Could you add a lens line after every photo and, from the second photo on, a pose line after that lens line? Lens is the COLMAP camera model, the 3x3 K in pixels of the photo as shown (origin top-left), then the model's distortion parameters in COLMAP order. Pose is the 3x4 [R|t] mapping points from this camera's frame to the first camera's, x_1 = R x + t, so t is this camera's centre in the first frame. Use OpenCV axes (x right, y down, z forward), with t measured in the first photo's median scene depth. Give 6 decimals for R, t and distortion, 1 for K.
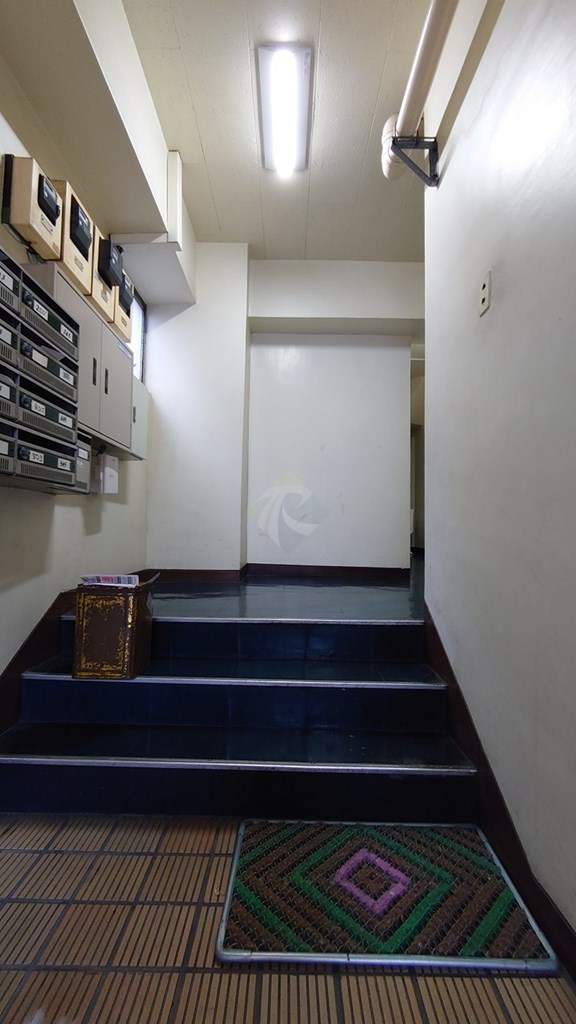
lens RADIAL K [[433.1, 0, 287.8], [0, 433.1, 510.8], [0, 0, 1]] dist [0.000903, 0.000209]
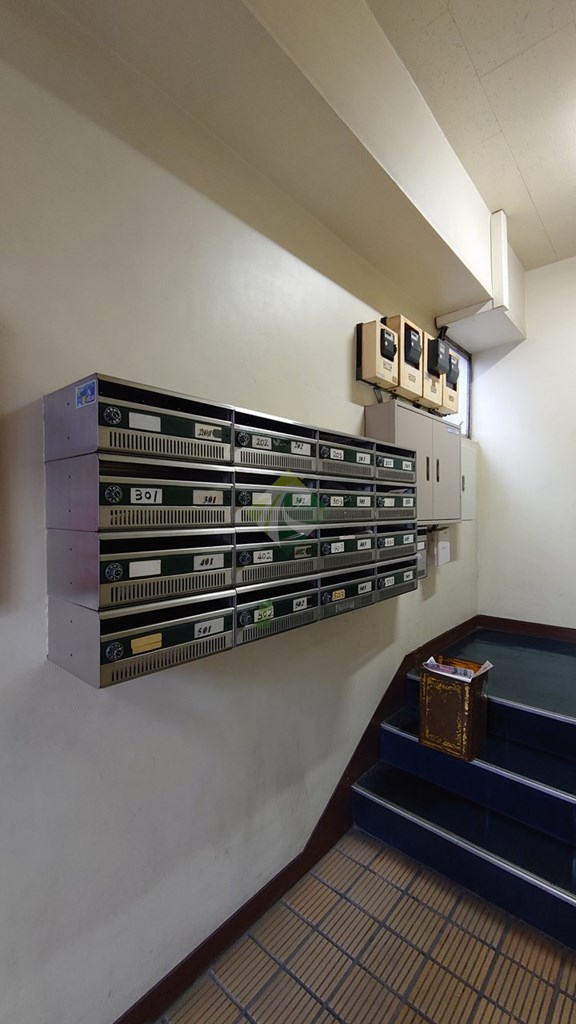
lens RADIAL K [[433.1, 0, 291.2], [0, 433.1, 511.2], [0, 0, 1]] dist [0.000903, 0.000209]
pose [[0.755519, -0.009851, -0.655053, 0.023911], [0.038771, 0.998807, 0.029697, -0.267154], [0.653979, -0.047834, 0.754999, -0.092692]]
